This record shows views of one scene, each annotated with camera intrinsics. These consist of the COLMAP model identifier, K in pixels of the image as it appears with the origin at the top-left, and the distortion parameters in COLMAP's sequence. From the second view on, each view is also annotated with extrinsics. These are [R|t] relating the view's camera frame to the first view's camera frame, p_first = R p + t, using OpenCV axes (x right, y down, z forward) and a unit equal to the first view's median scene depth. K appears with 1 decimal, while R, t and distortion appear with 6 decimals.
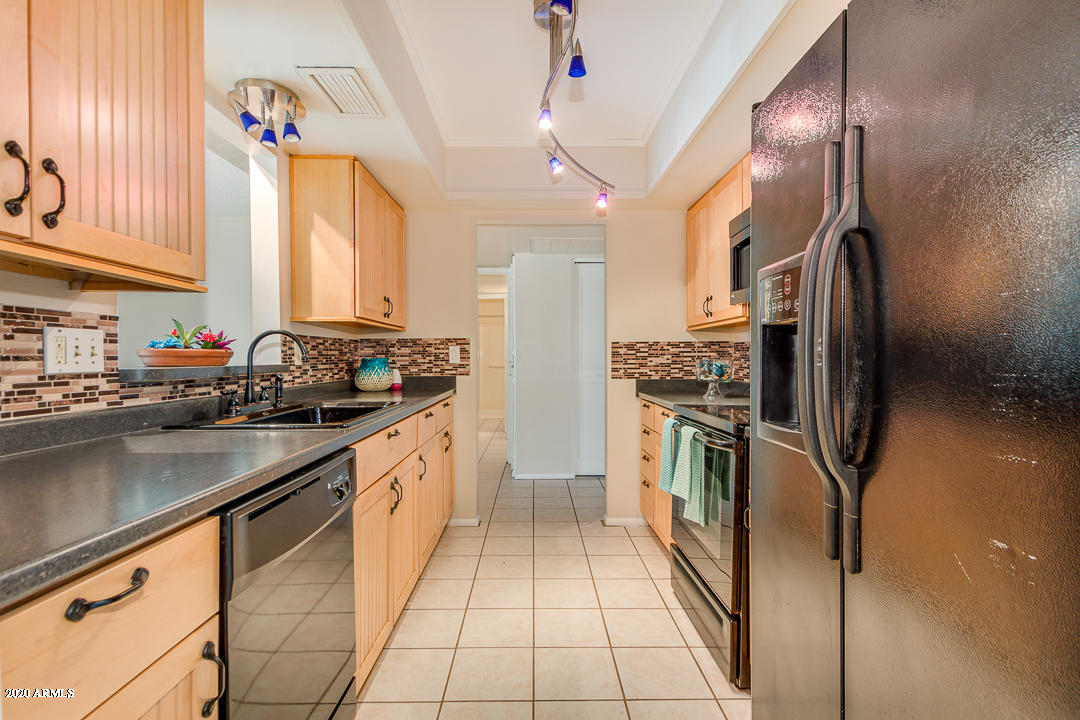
lens RADIAL K [[505.8, 0, 537.6], [0, 505.8, 362.5], [0, 0, 1]] dist [0.007287, -0.003948]
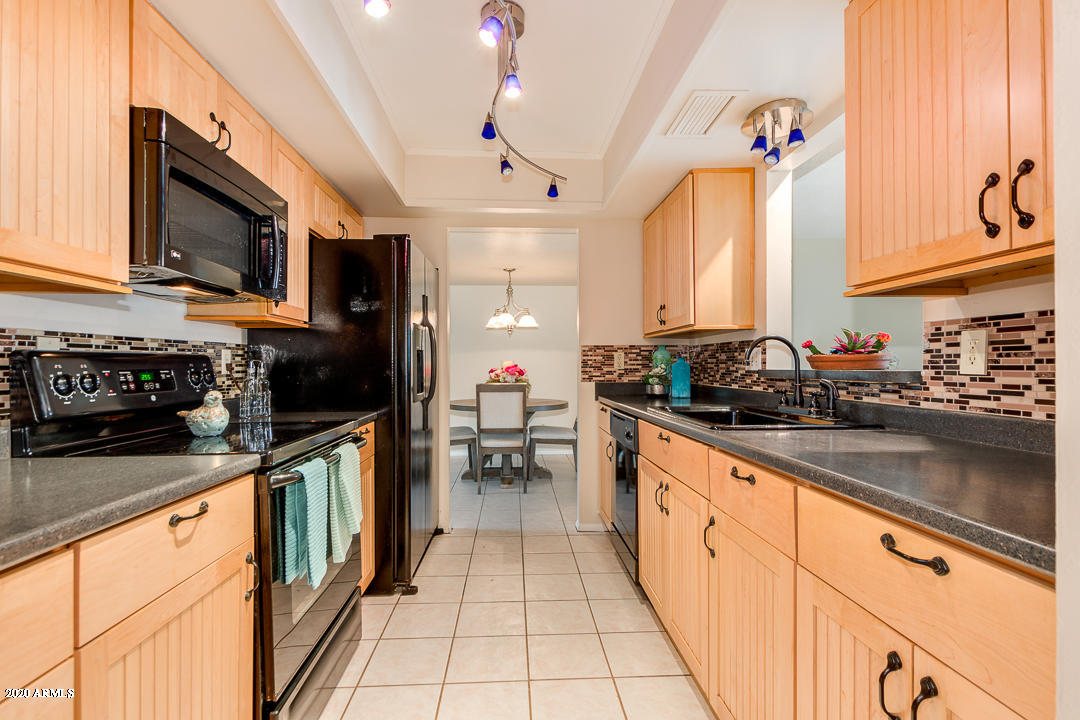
lens RADIAL K [[505.8, 0, 534.9], [0, 505.8, 361.1], [0, 0, 1]] dist [0.007287, -0.003948]
pose [[-0.998388, 0.002438, -0.056701, 0.023828], [0.002259, 0.999992, 0.003222, -0.012652], [0.056708, 0.003088, -0.998386, 1.597585]]
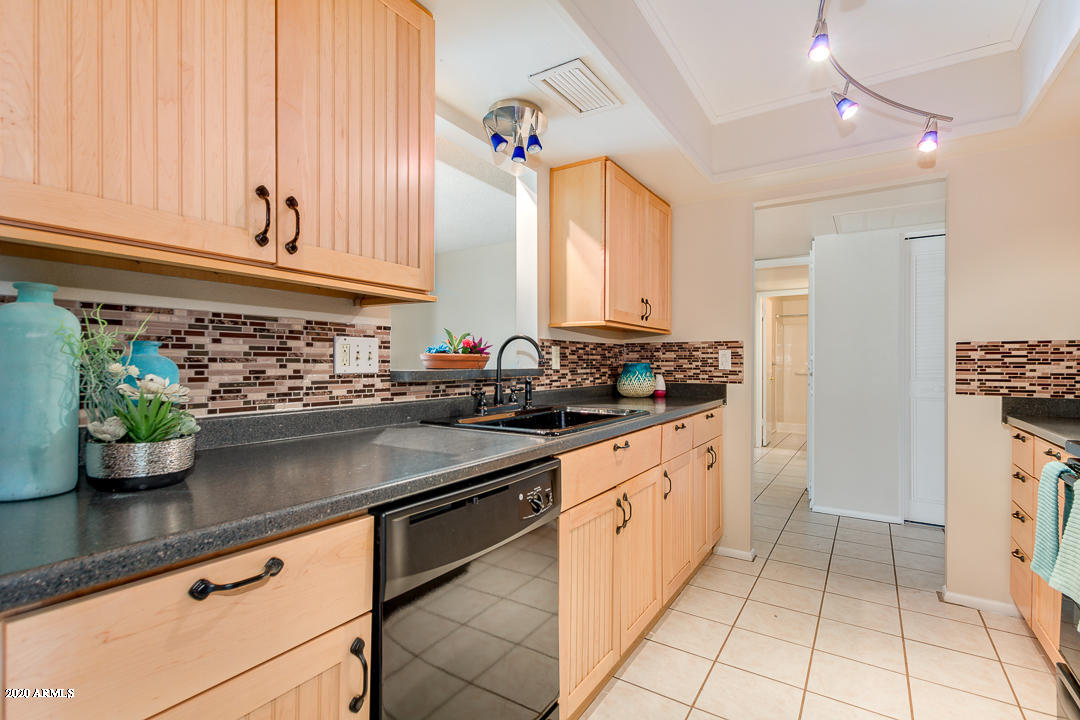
lens RADIAL K [[505.8, 0, 534.0], [0, 505.8, 362.8], [0, 0, 1]] dist [0.007287, -0.003948]
pose [[0.830033, 0.005443, -0.557688, 0.073543], [-0.011136, 0.999915, -0.006814, -0.000671], [0.557604, 0.011866, 0.830023, 0.119581]]
